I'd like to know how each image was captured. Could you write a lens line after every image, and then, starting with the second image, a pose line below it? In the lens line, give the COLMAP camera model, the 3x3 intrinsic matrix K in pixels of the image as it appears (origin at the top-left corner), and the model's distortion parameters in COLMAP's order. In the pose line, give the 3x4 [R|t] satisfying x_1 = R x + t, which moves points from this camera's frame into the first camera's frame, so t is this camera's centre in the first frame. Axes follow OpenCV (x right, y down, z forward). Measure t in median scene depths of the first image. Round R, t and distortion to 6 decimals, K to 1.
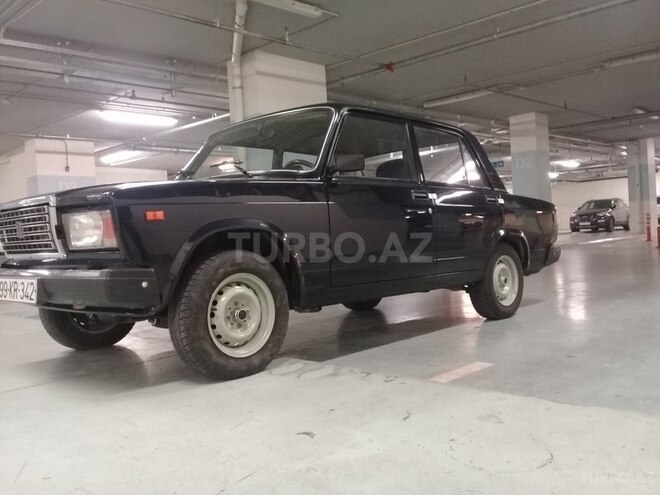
lens RADIAL K [[617.3, 0, 327.8], [0, 617.3, 246.0], [0, 0, 1]] dist [0.020415, 0.000000]
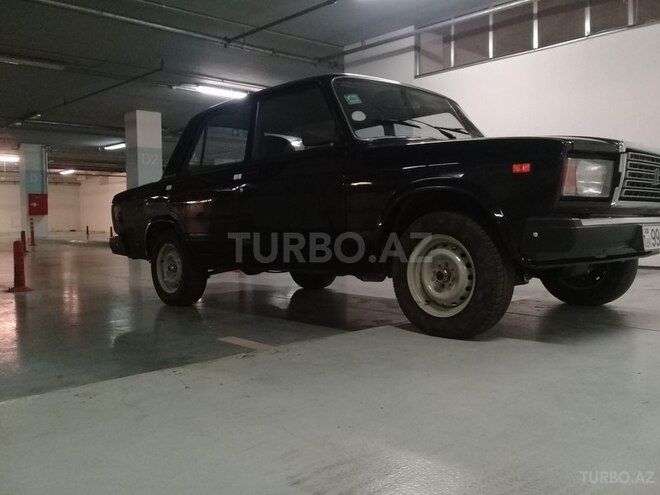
lens RADIAL K [[617.3, 0, 331.4], [0, 617.3, 251.5], [0, 0, 1]] dist [0.020415, 0.000000]
pose [[0.026314, 0.003283, 0.999648, -1.534907], [0.031826, 0.999485, -0.004120, 0.082733], [-0.999147, 0.031923, 0.026196, 1.525337]]
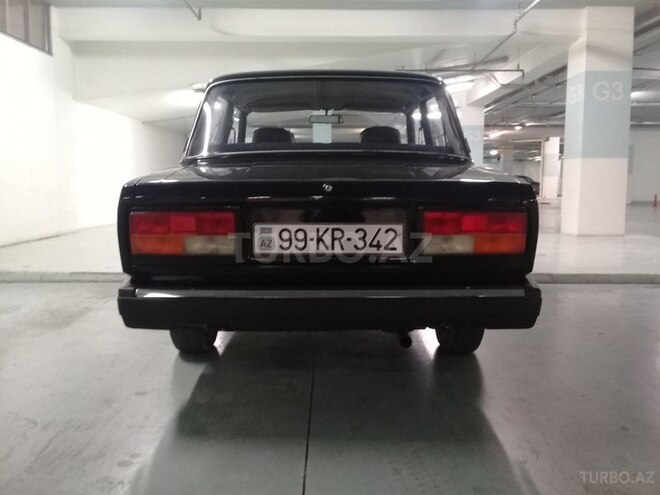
lens RADIAL K [[617.3, 0, 333.8], [0, 617.3, 245.7], [0, 0, 1]] dist [0.020415, 0.000000]
pose [[0.719464, -0.013778, 0.694393, -1.049550], [-0.027151, 0.998481, 0.047943, 0.042207], [-0.693999, -0.053347, 0.717997, 0.441372]]
